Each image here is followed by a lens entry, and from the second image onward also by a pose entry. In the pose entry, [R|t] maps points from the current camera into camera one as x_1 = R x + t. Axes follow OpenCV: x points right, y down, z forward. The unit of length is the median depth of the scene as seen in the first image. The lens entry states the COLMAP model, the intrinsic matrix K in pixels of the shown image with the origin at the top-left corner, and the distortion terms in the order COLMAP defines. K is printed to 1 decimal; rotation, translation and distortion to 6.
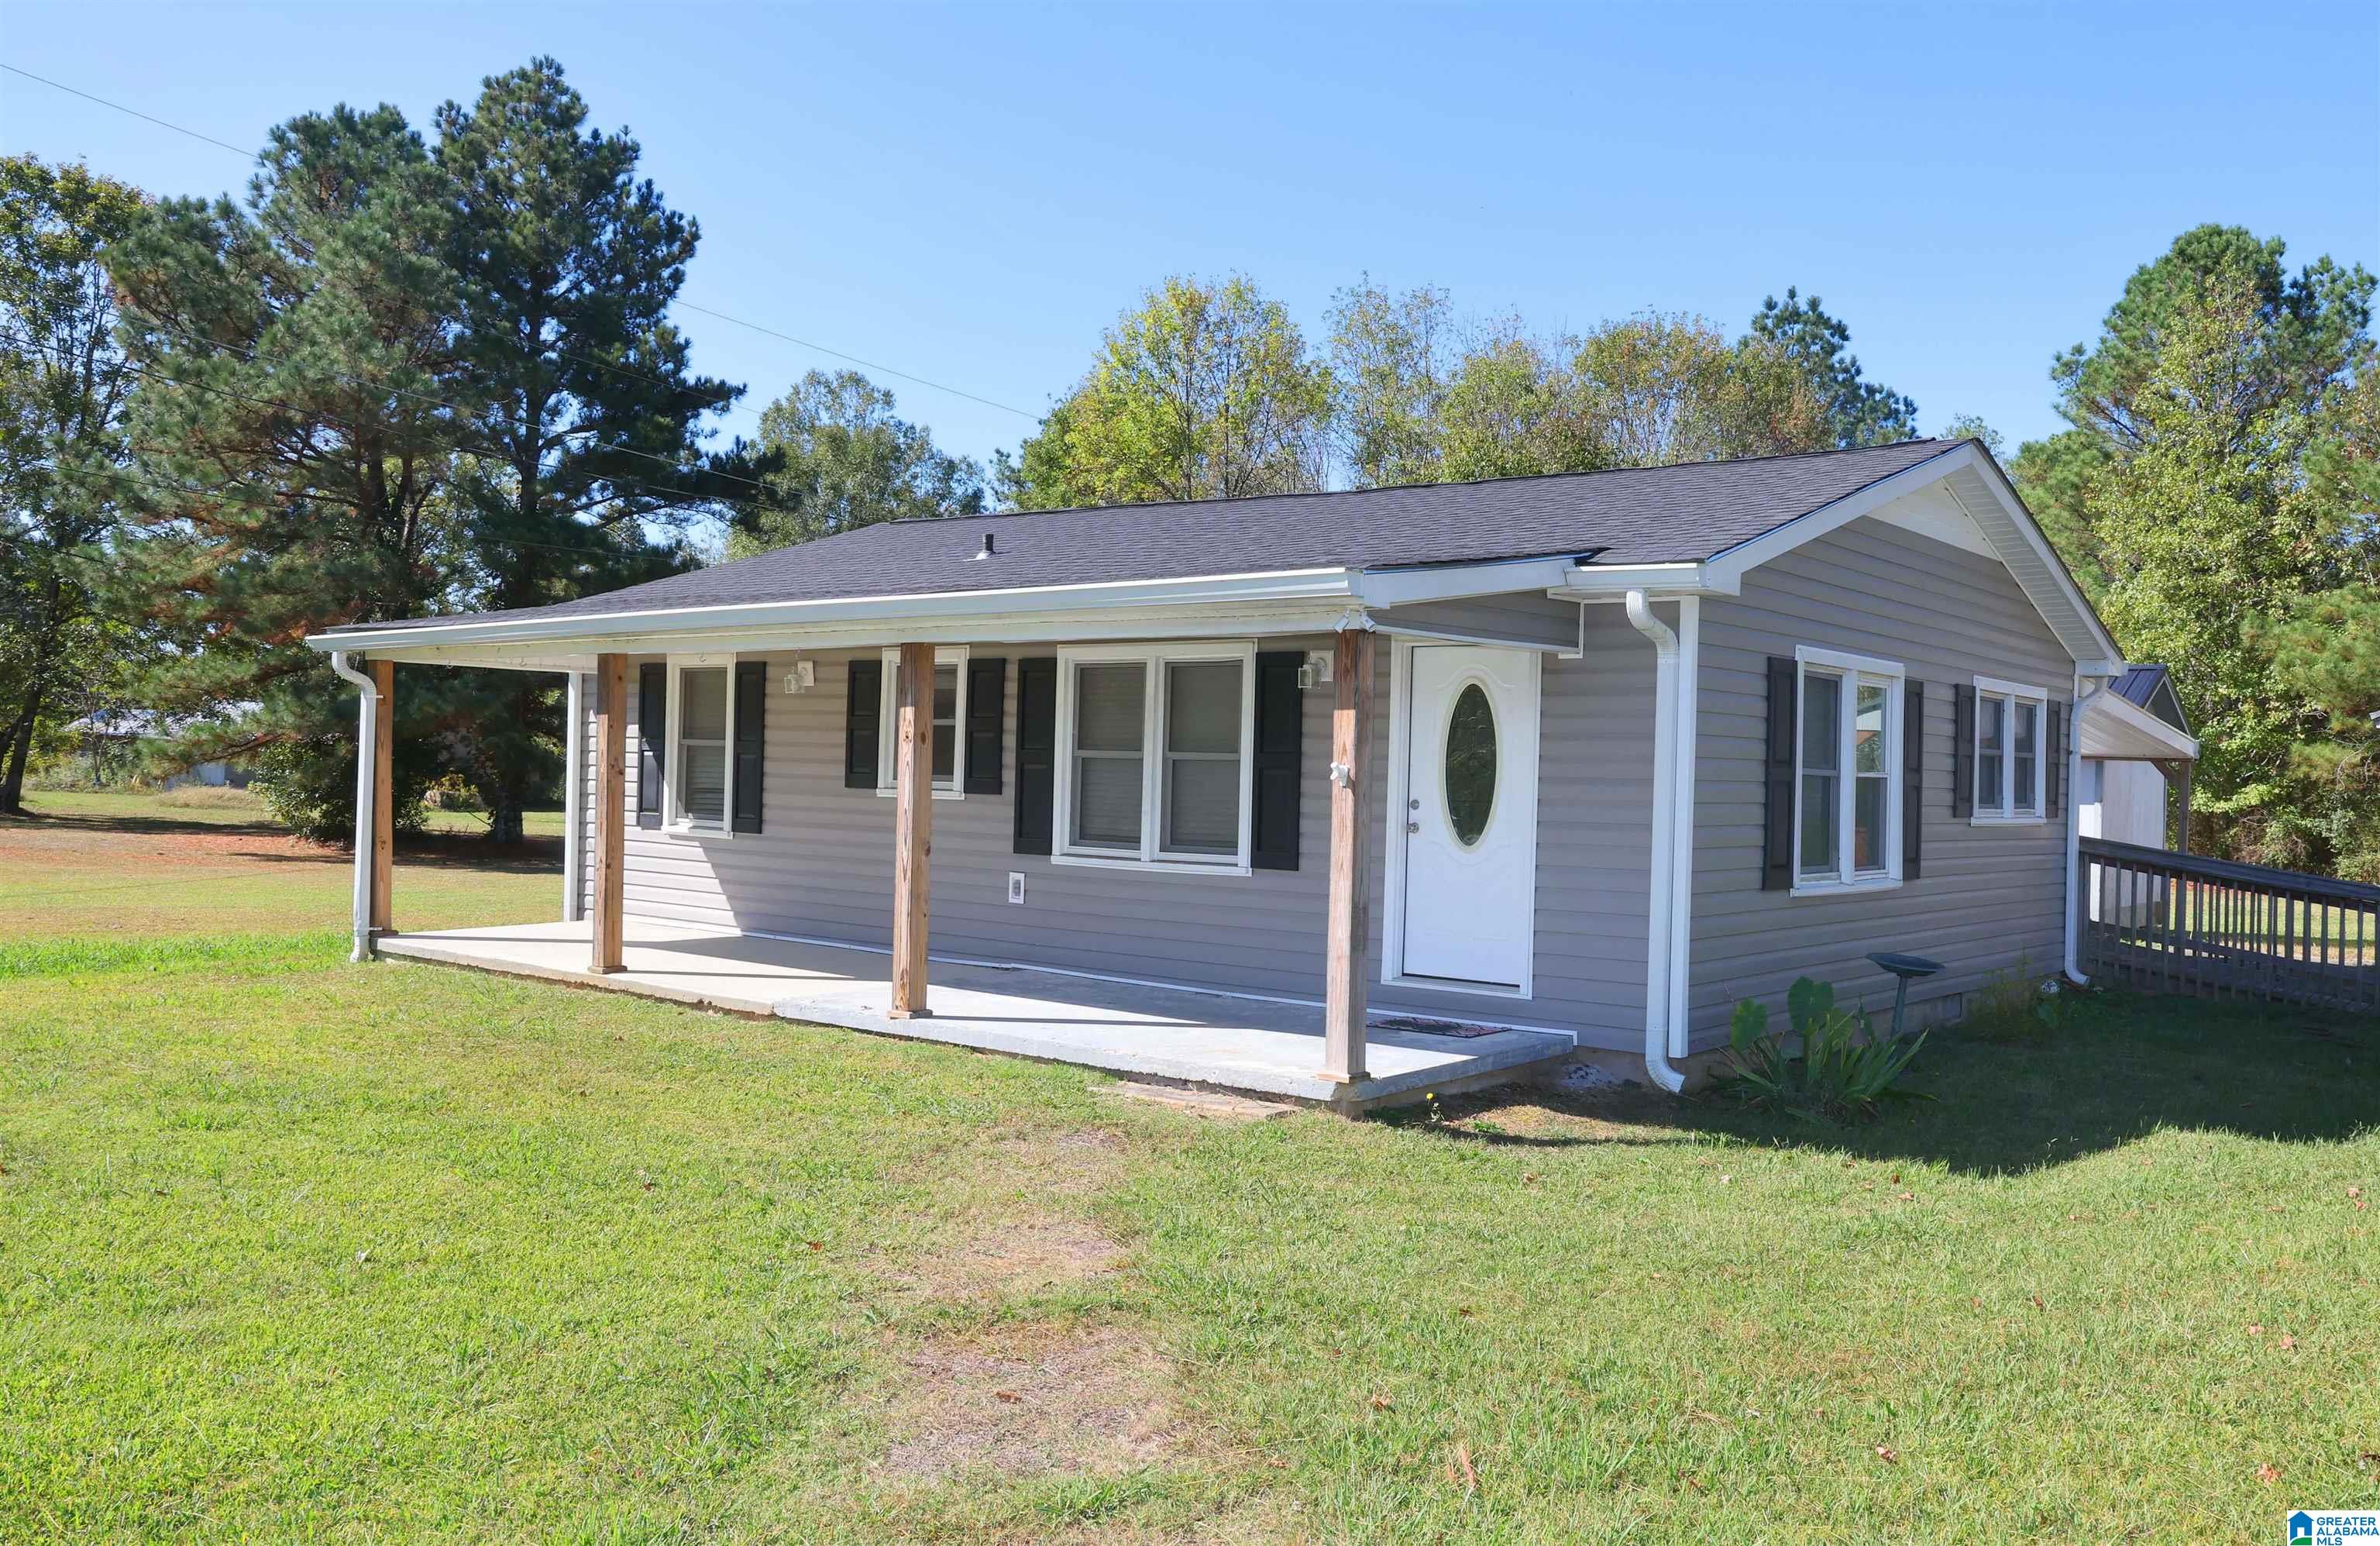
lens RADIAL K [[1882.9, 0, 1359.3], [0, 1882.9, 766.0], [0, 0, 1]] dist [-0.004919, 0.008507]
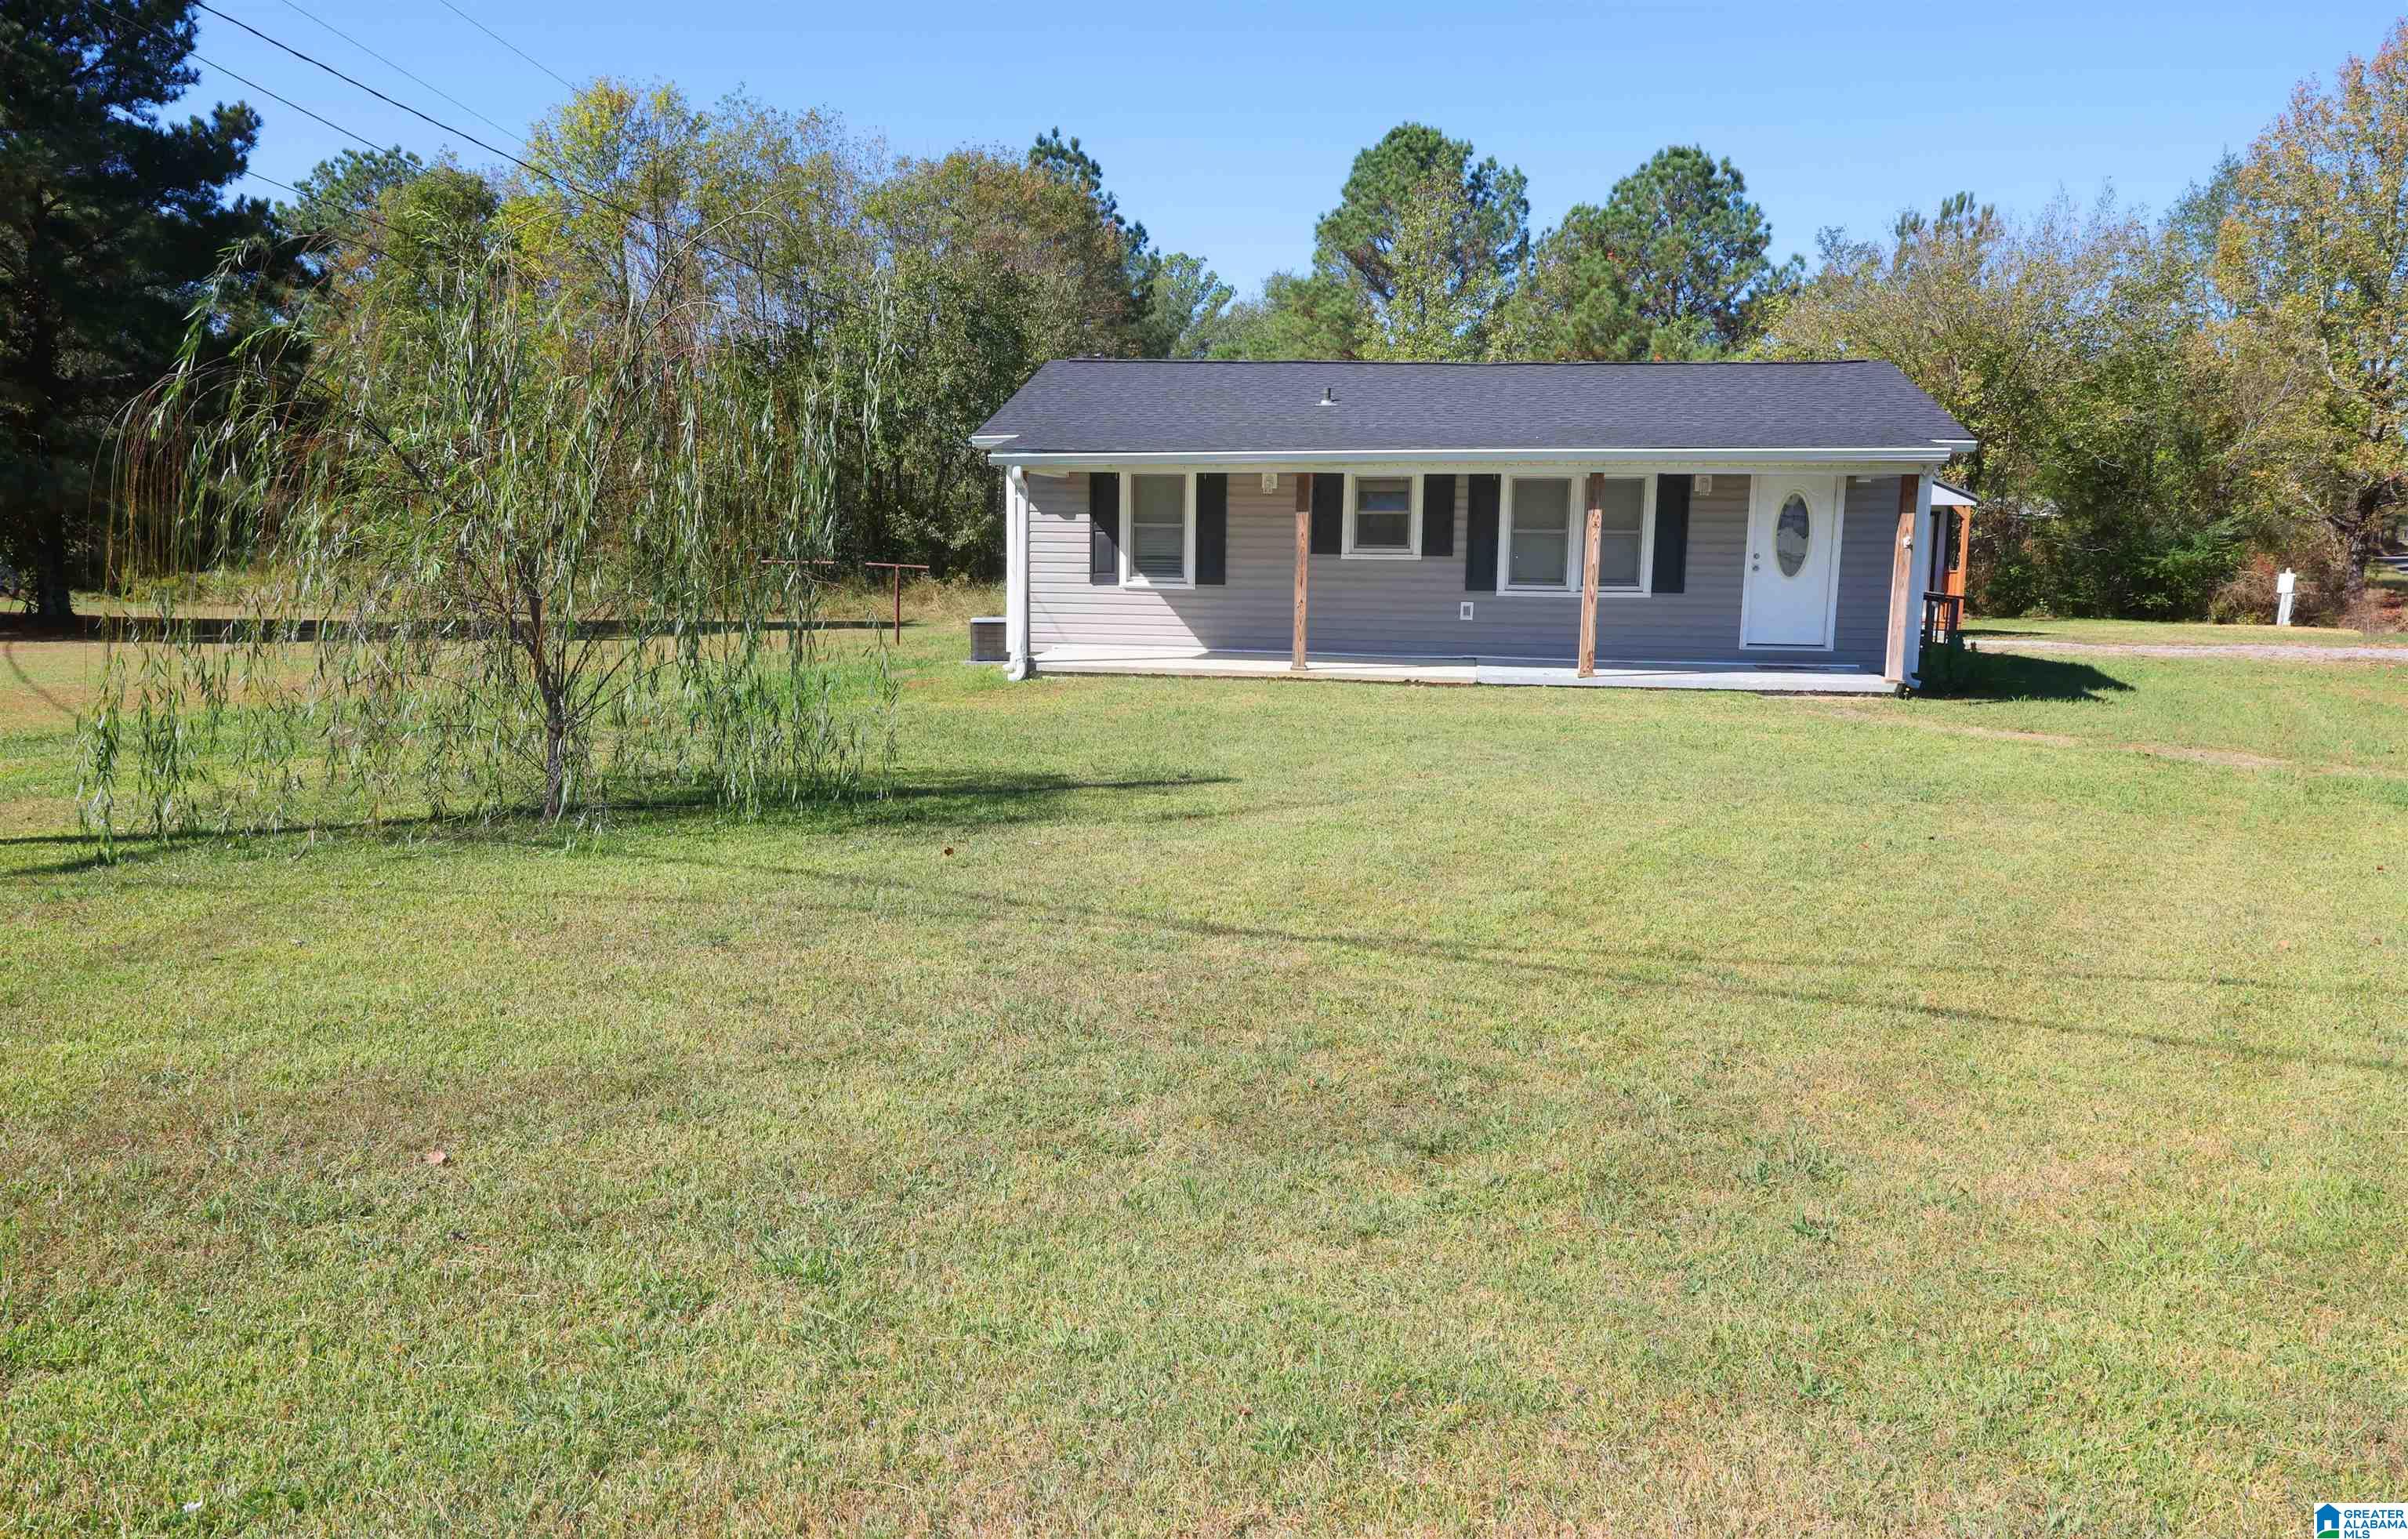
lens RADIAL K [[1628.7, 0, 1170.0], [0, 1628.7, 821.2], [0, 0, 1]] dist [0.001294, -0.003889]
pose [[0.892302, -0.092442, 0.441873, -0.893784], [0.010198, 0.982688, 0.184989, -0.019806], [-0.451324, -0.160560, 0.877797, -0.173972]]
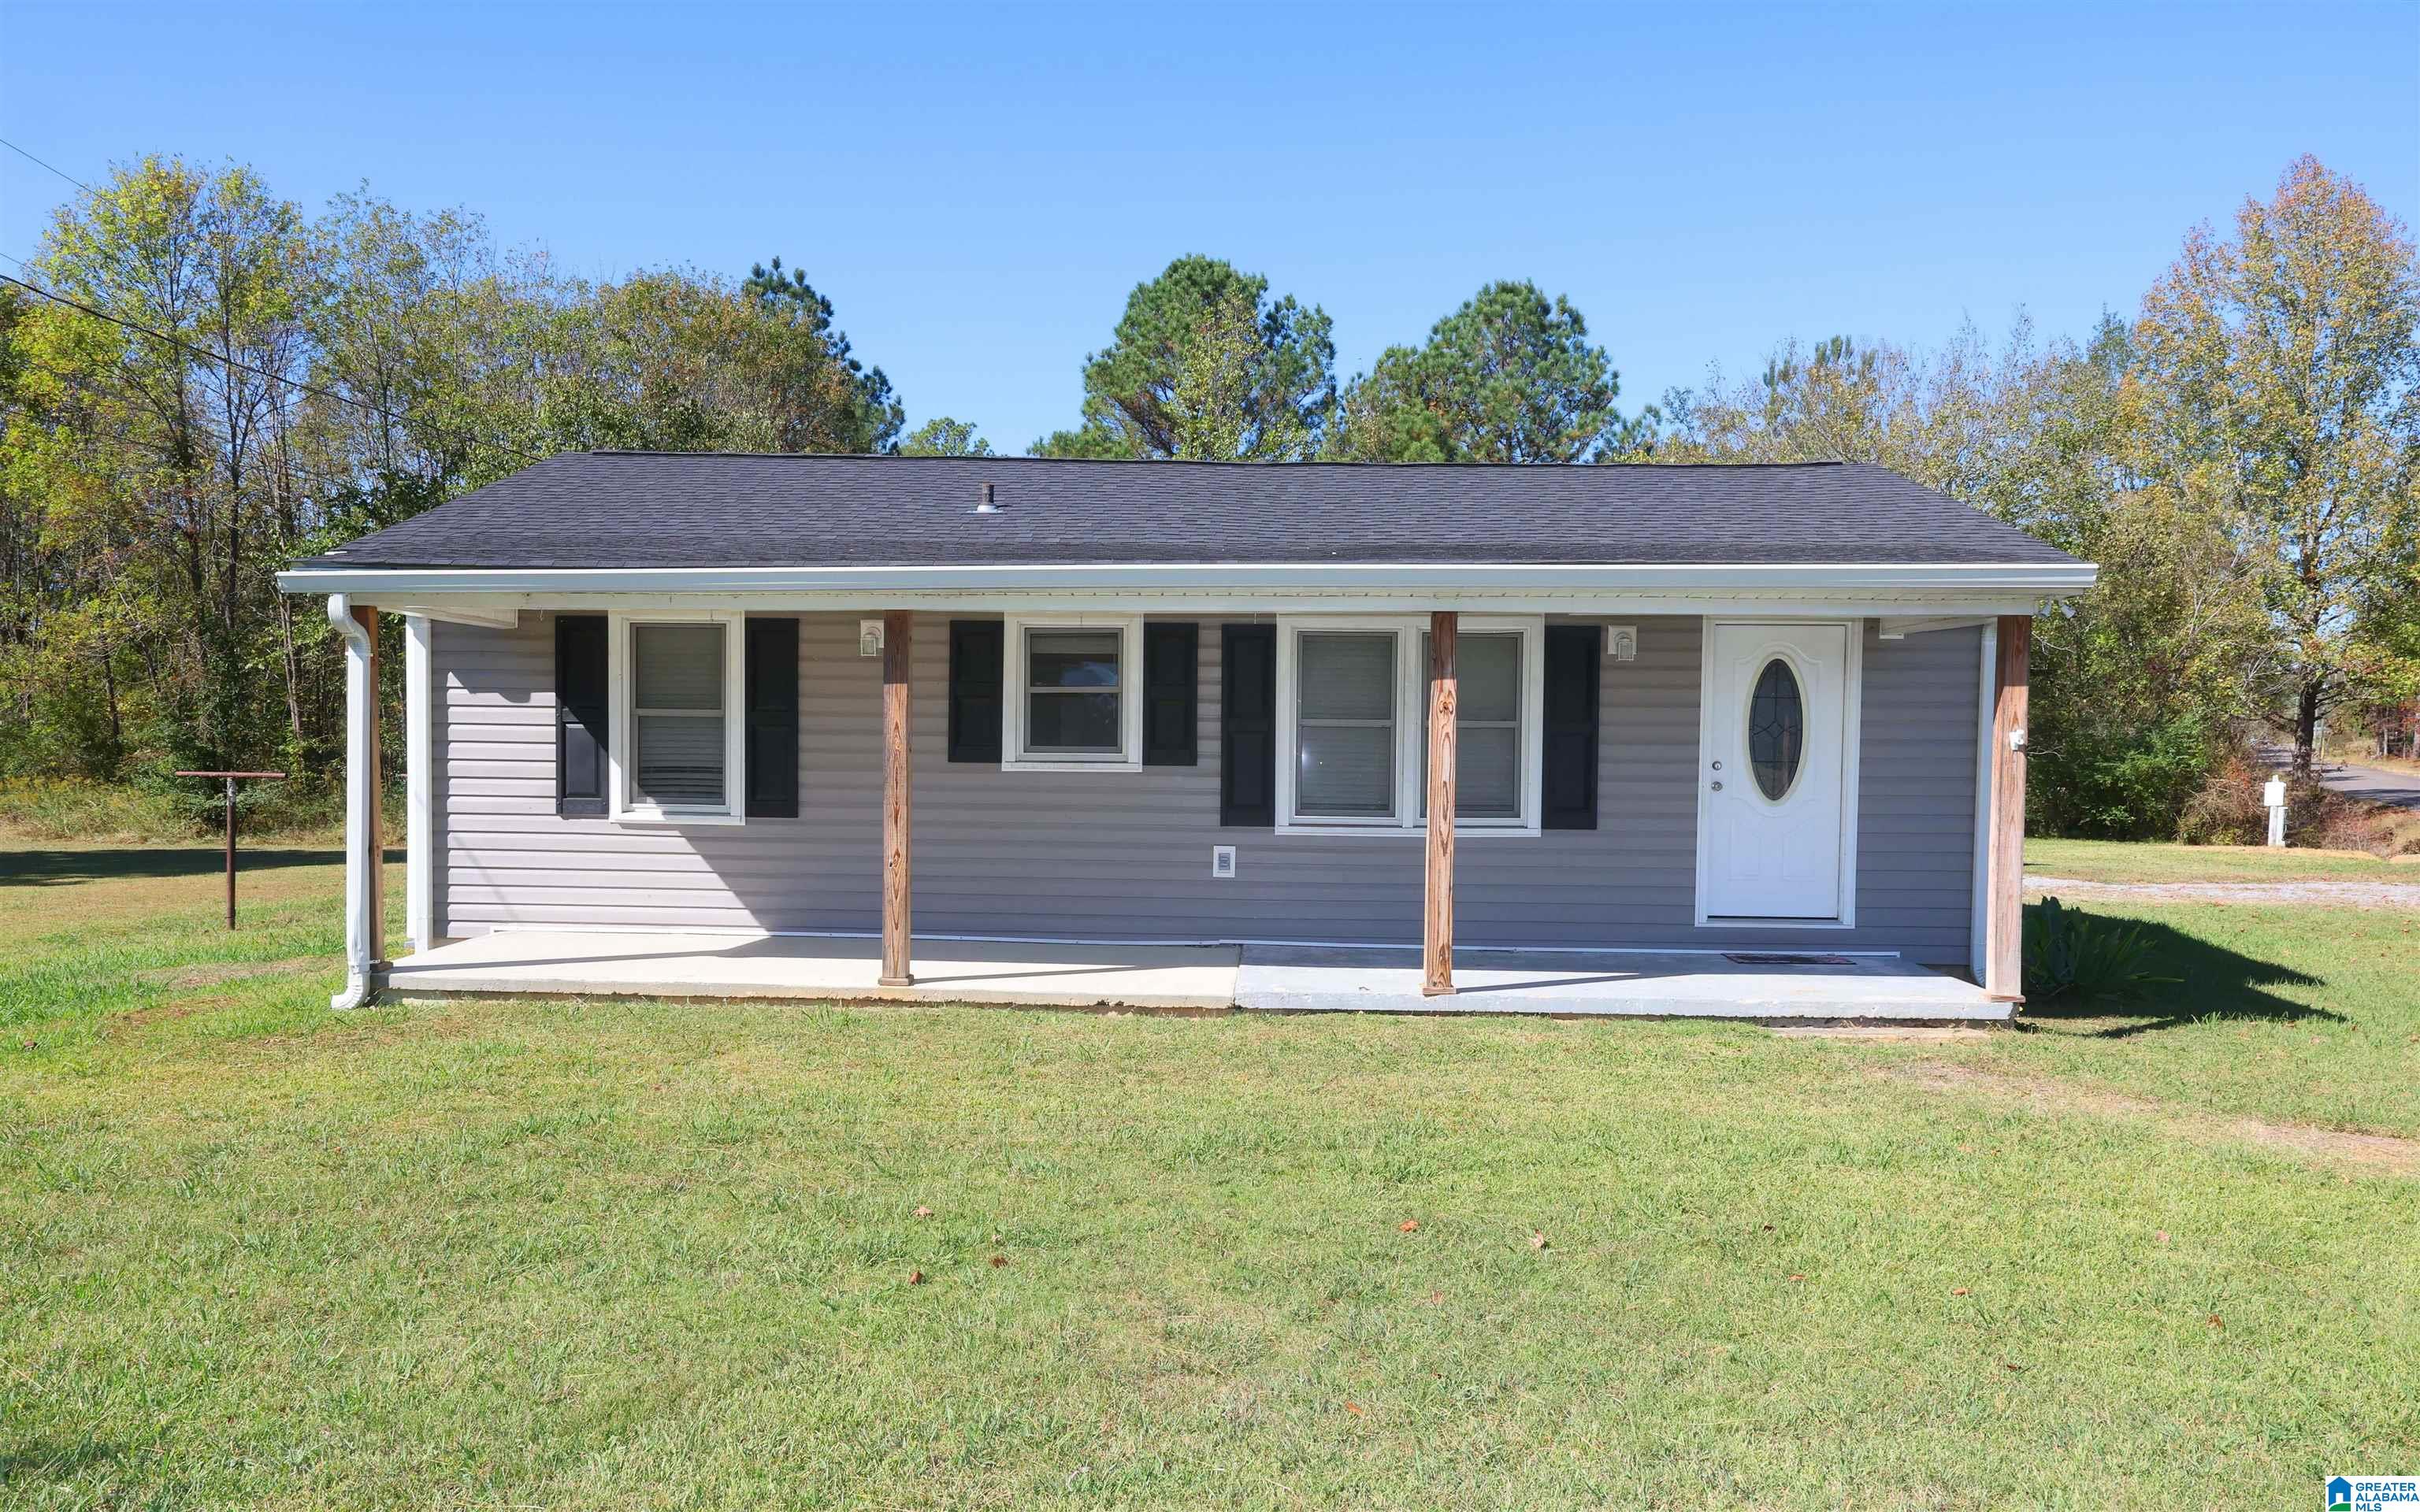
lens RADIAL K [[1795.8, 0, 1174.0], [0, 1795.8, 823.1], [0, 0, 1]] dist [-0.002988, -0.000792]
pose [[0.835132, -0.040739, 0.548539, -0.578556], [0.009300, 0.998157, 0.059972, -0.008703], [-0.549971, -0.044983, 0.833972, 0.197410]]
